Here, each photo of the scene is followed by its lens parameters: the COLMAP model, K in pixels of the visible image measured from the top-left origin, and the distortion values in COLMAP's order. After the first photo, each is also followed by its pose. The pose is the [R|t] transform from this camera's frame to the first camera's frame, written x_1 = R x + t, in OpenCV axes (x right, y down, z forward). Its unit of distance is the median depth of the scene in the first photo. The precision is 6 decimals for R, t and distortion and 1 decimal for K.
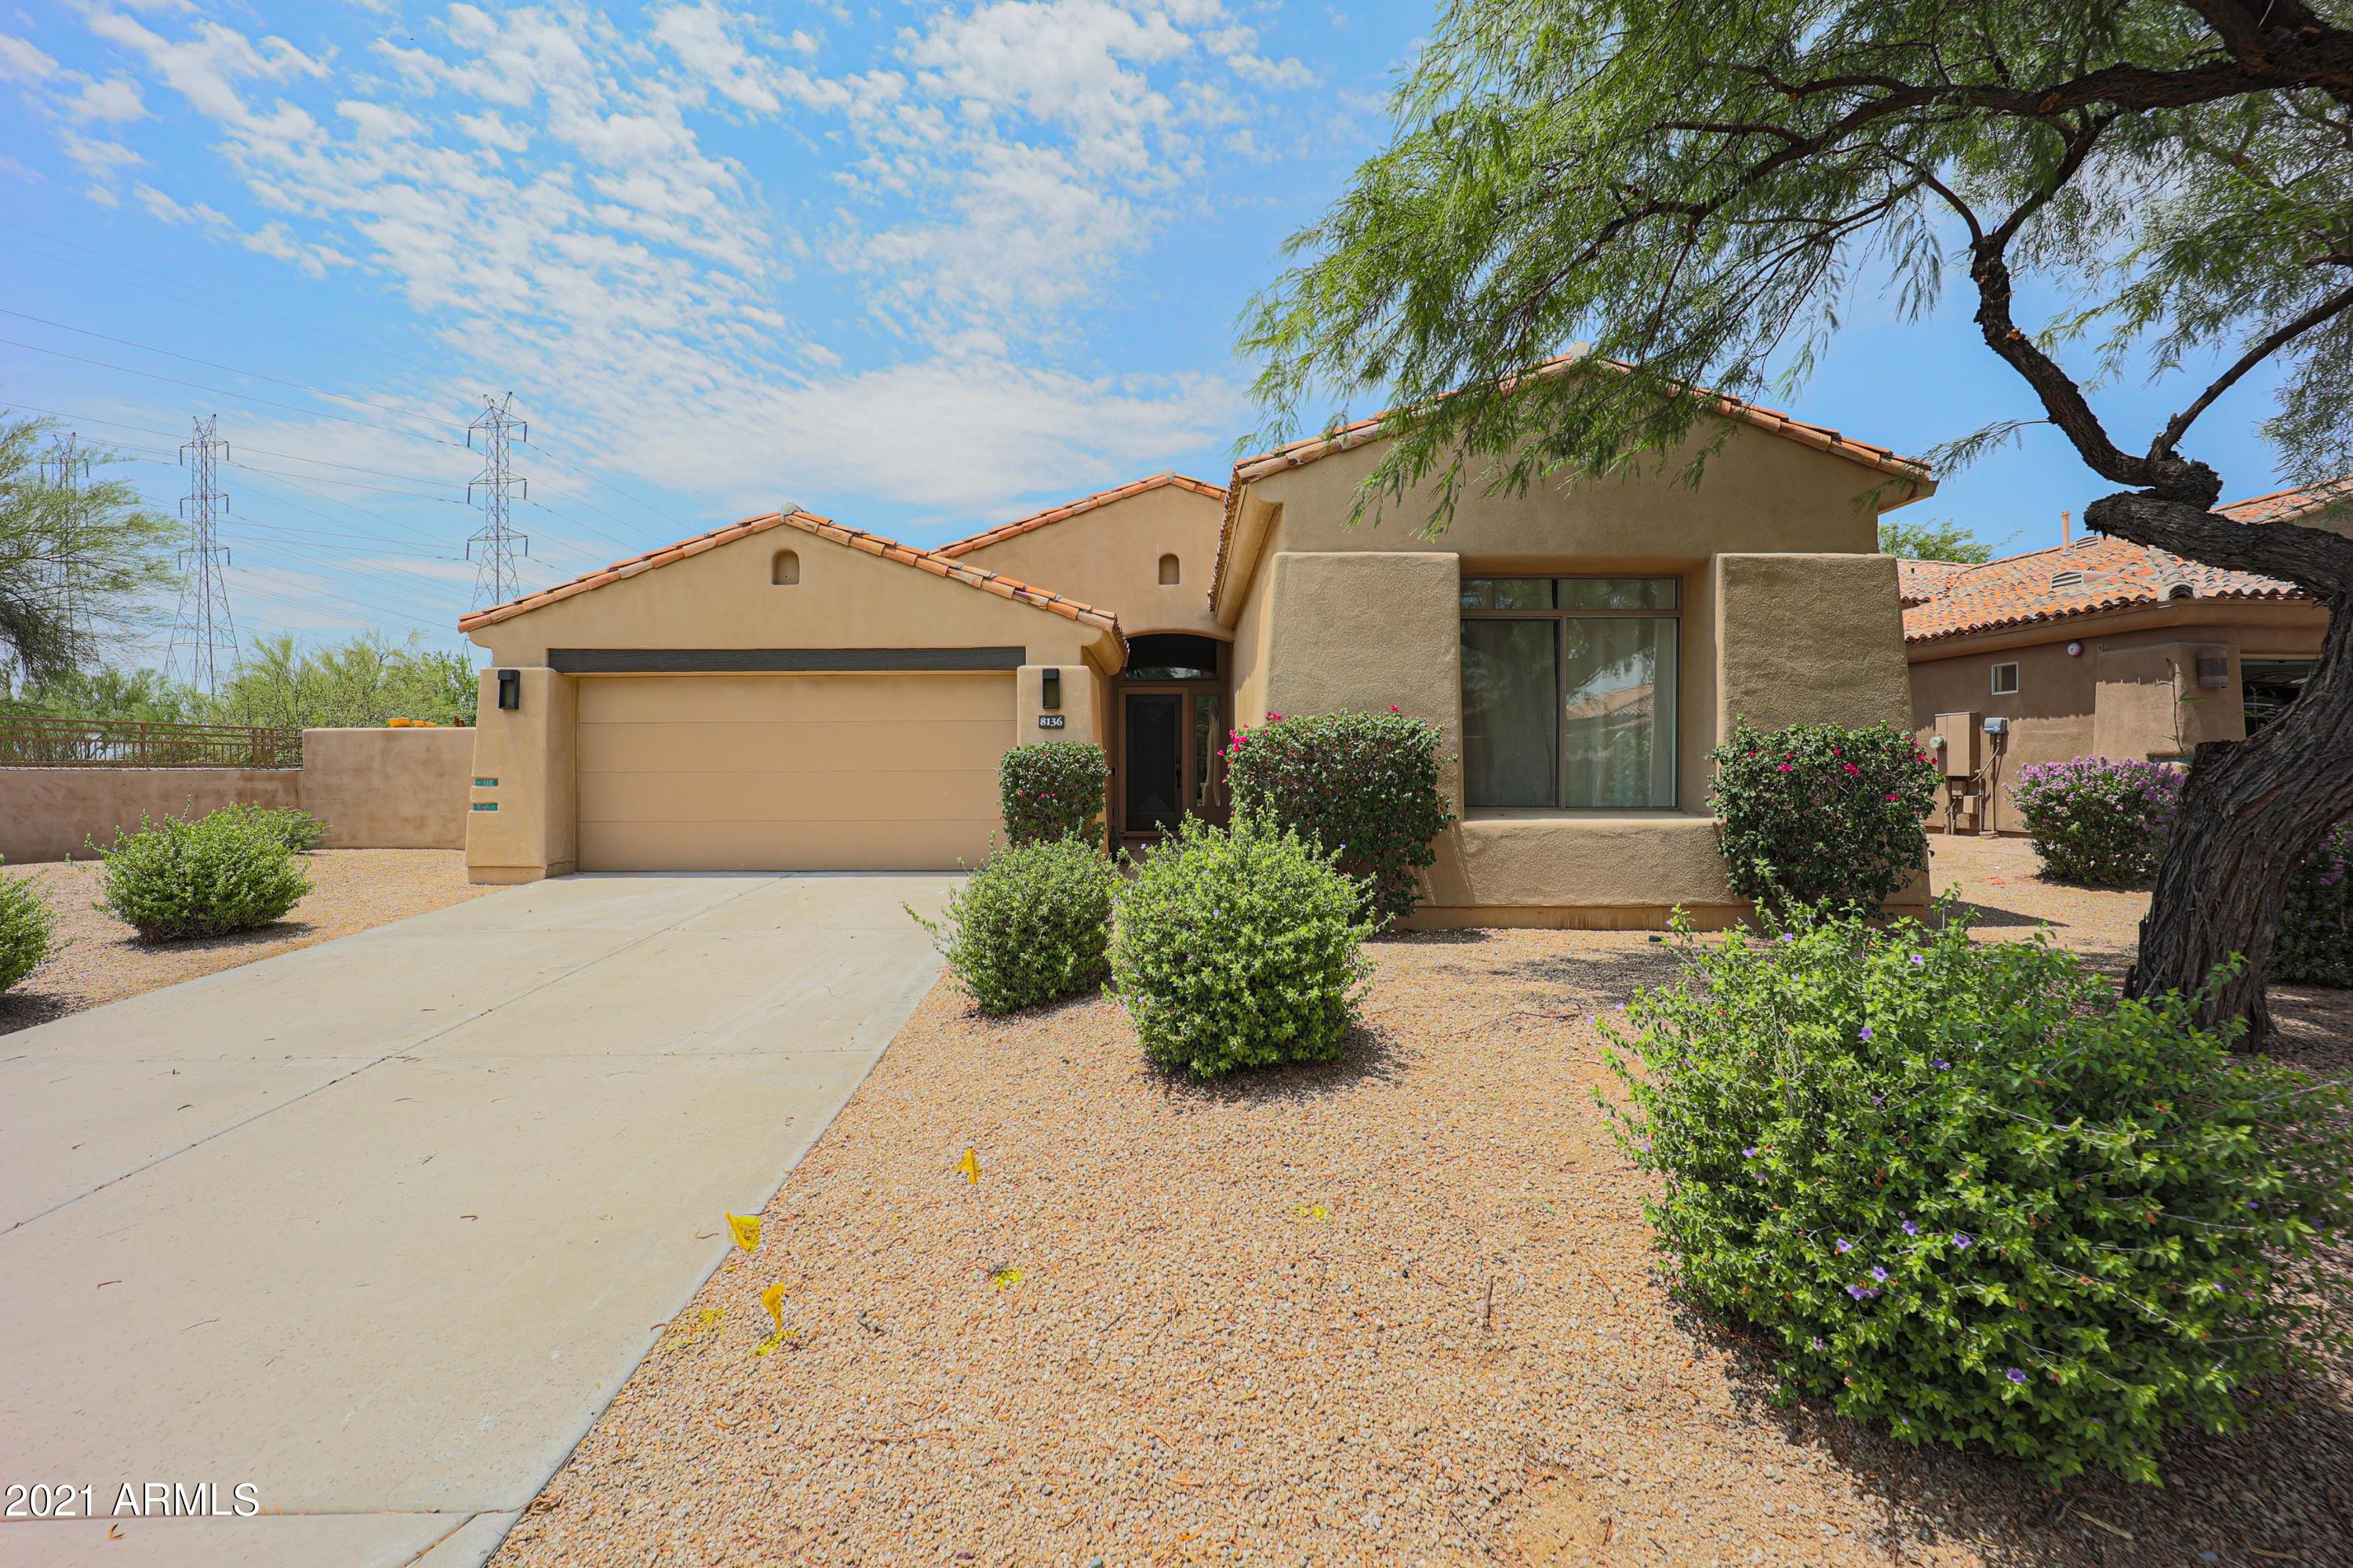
lens RADIAL K [[967.7, 0, 1181.4], [0, 967.7, 782.9], [0, 0, 1]] dist [-0.024594, 0.001846]
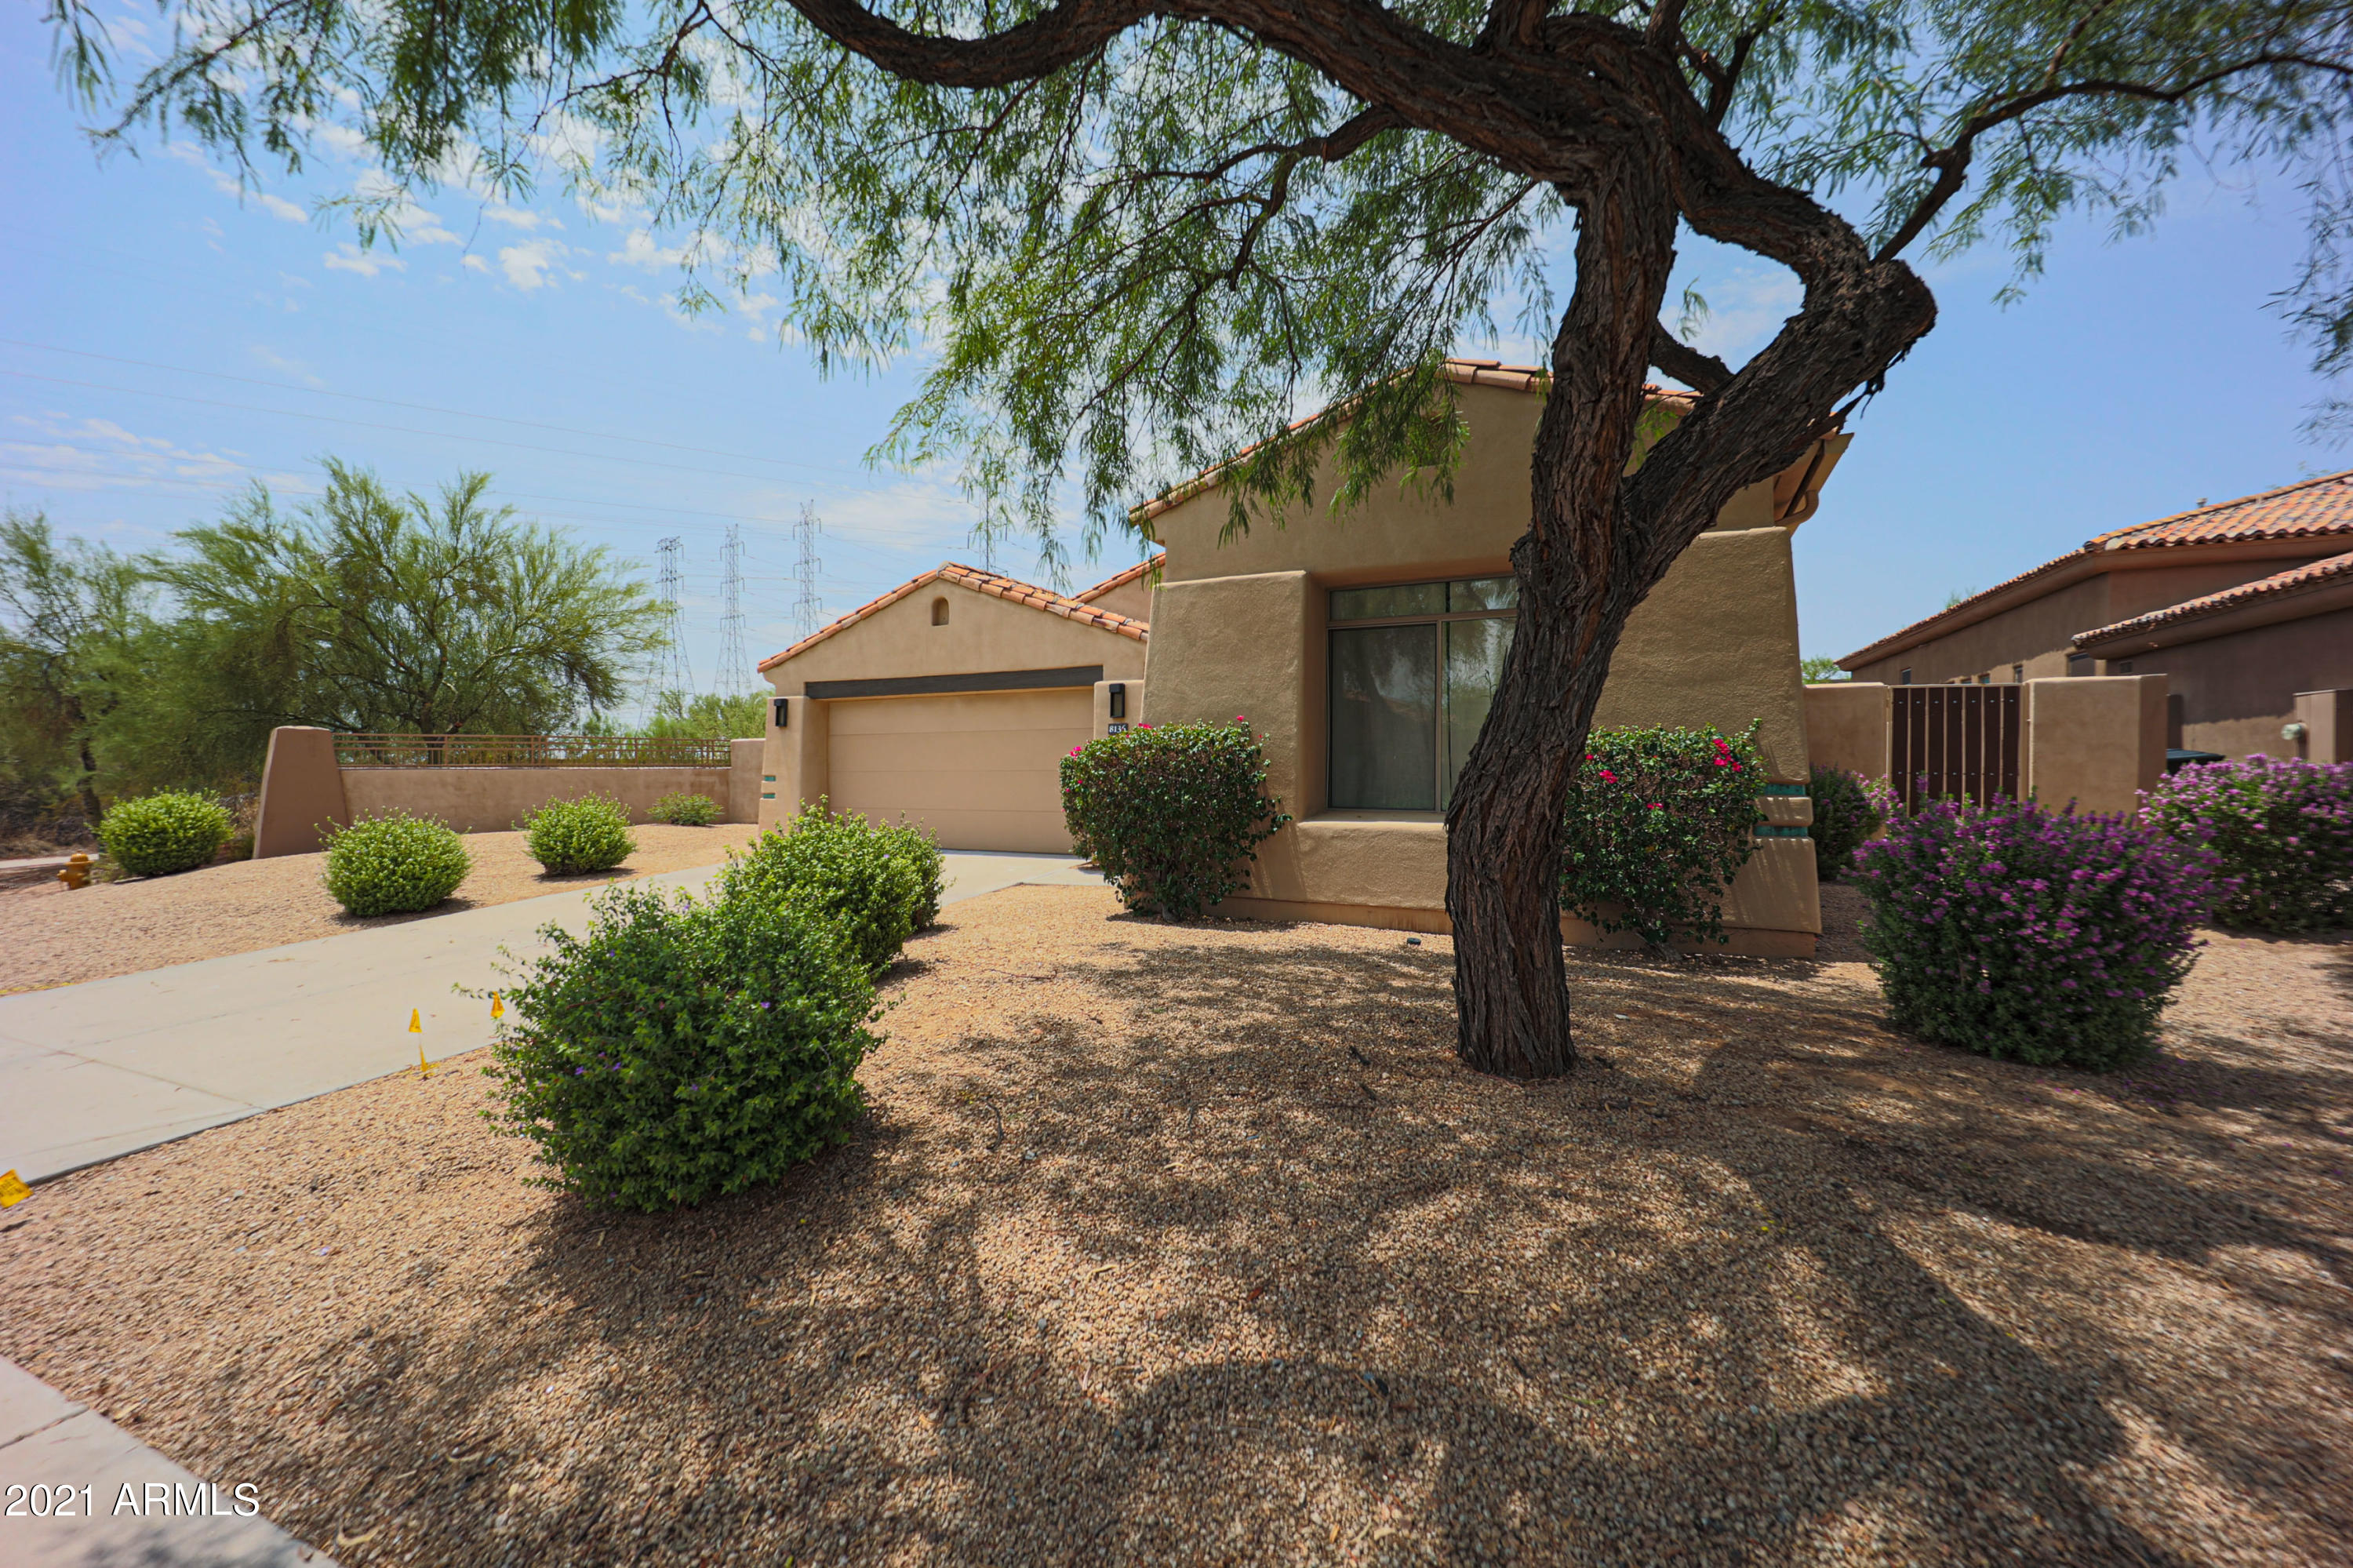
lens RADIAL K [[967.7, 0, 1177.8], [0, 967.7, 776.0], [0, 0, 1]] dist [-0.024594, 0.001846]
pose [[0.896244, 0.003318, -0.443549, 0.450218], [-0.002448, 0.999994, 0.002535, -0.009056], [0.443555, -0.001187, 0.896247, -0.016366]]
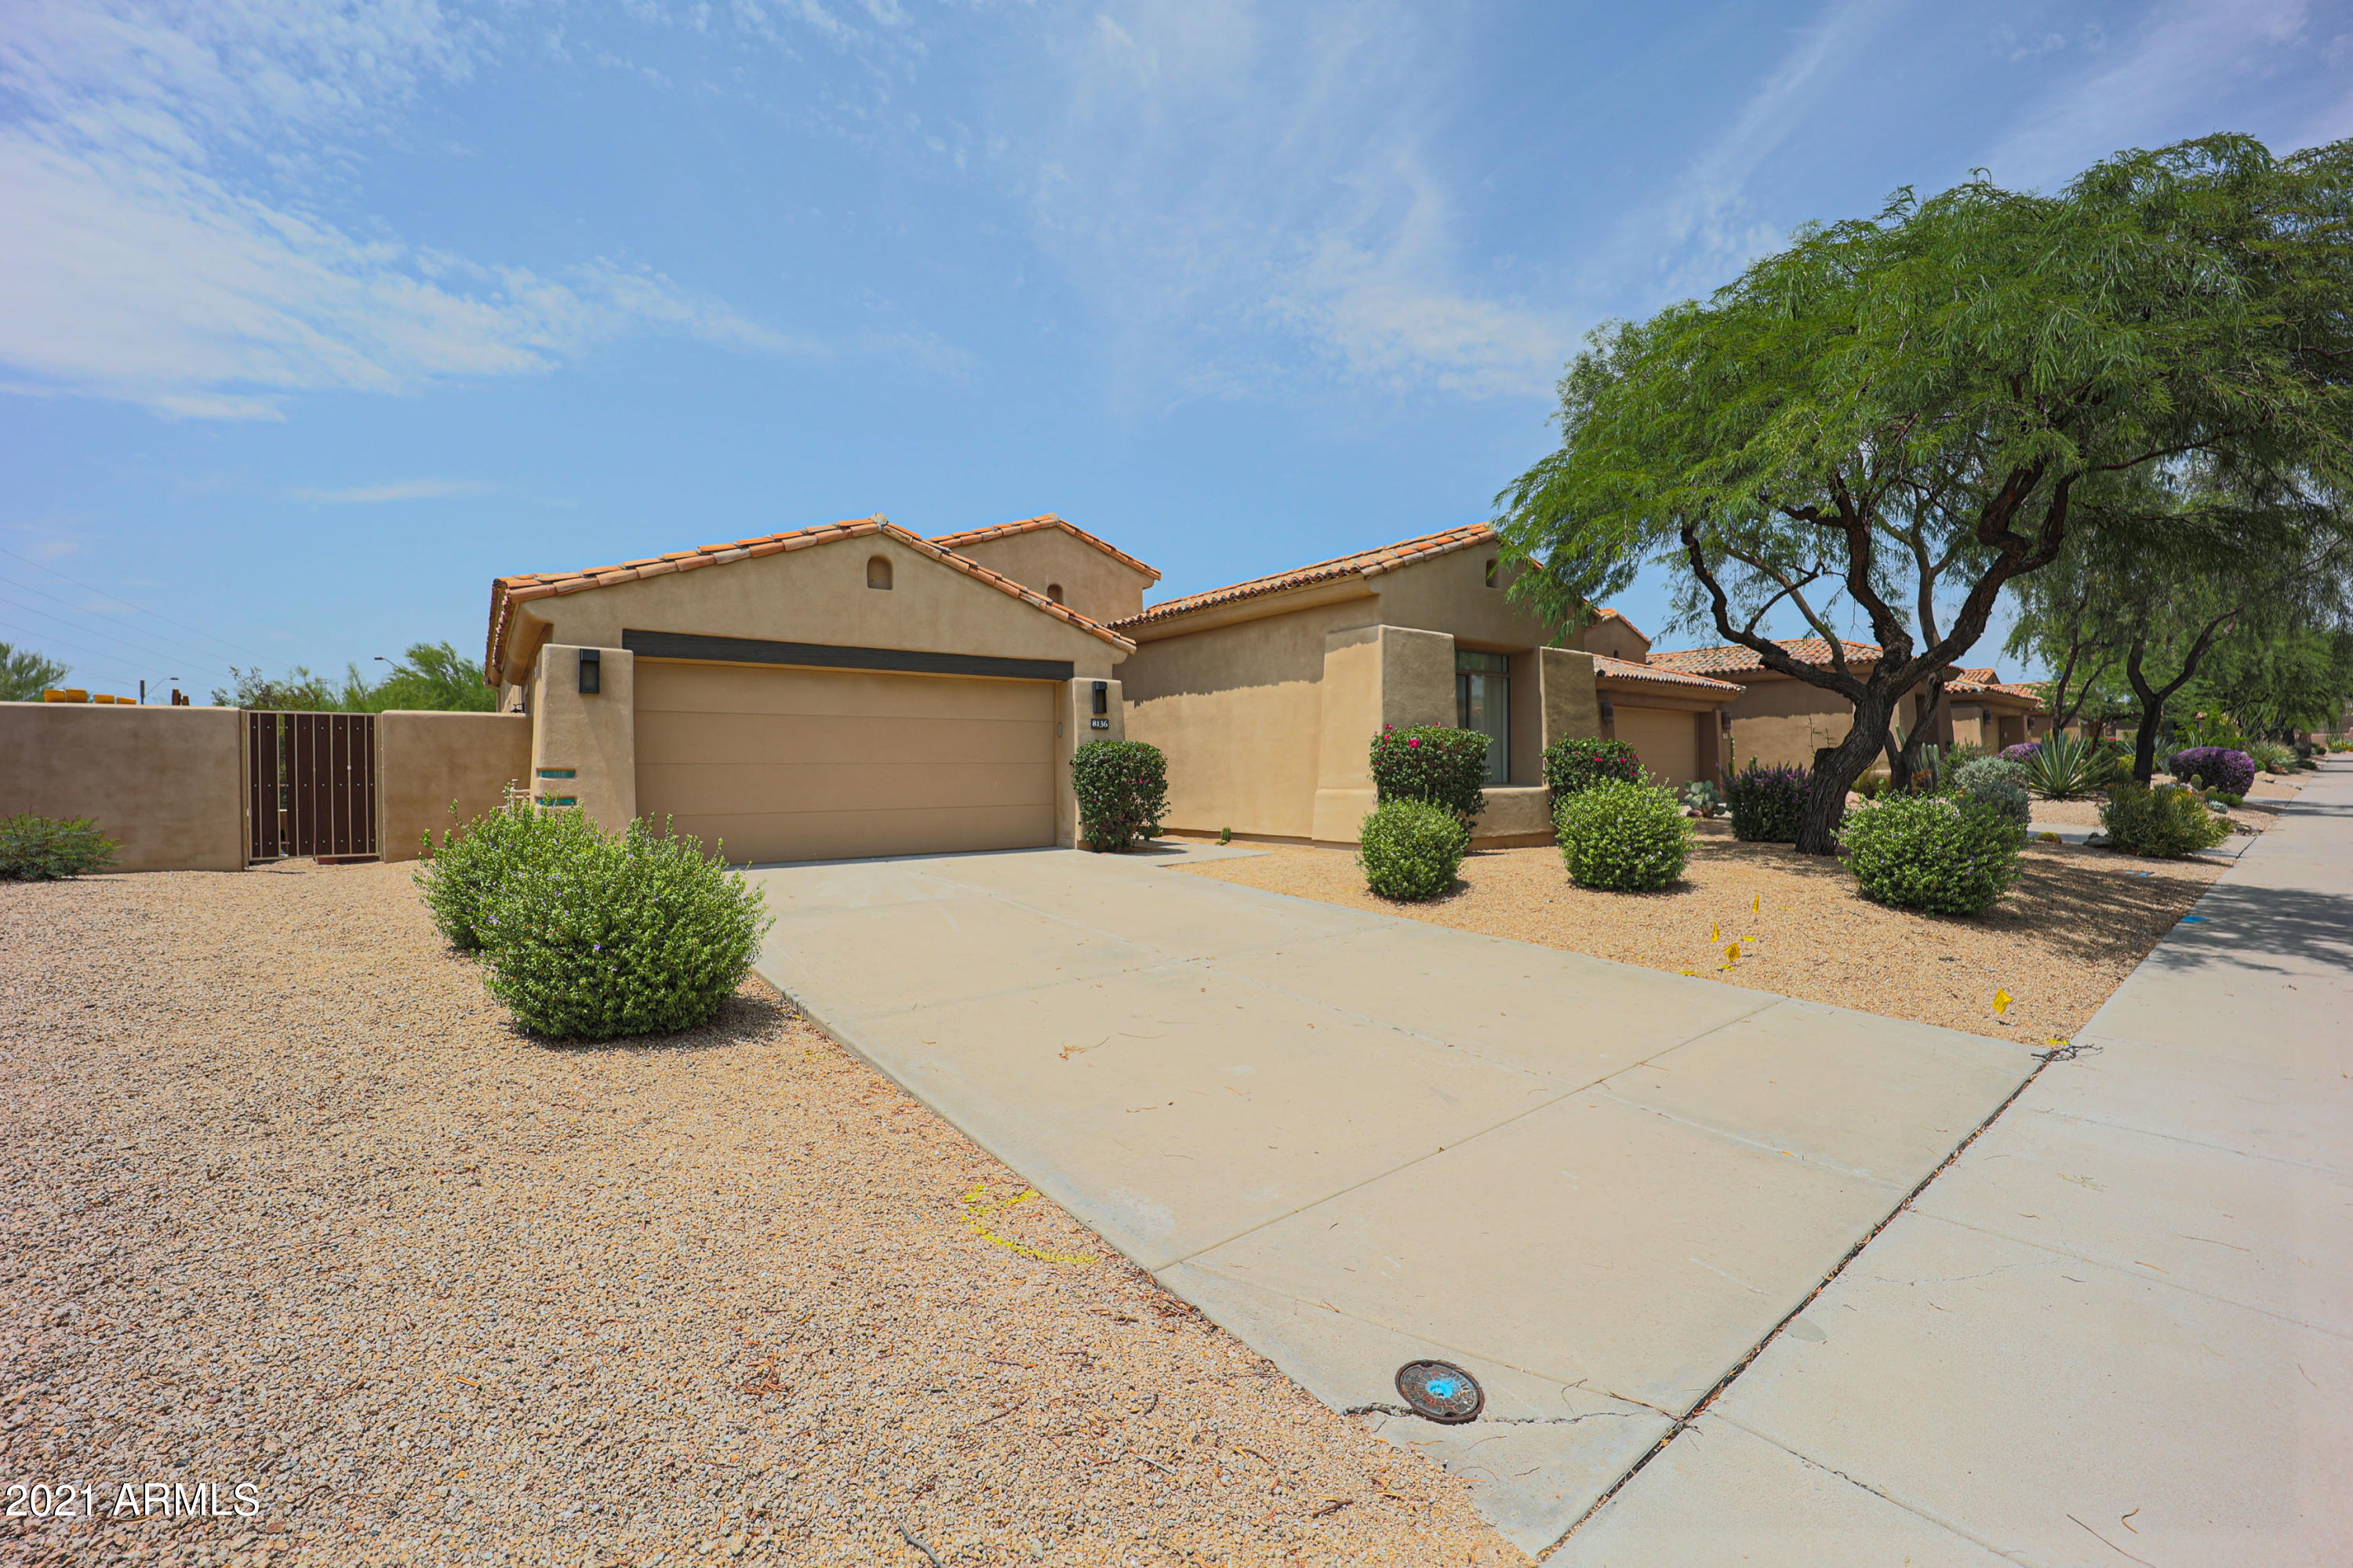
lens RADIAL K [[907.4, 0, 1166.8], [0, 907.4, 778.2], [0, 0, 1]] dist [-0.016406, -0.000037]
pose [[0.814096, -0.008770, 0.580664, -0.748312], [0.008638, 0.999958, 0.002993, 0.004968], [-0.580666, 0.002579, 0.814138, -0.010736]]
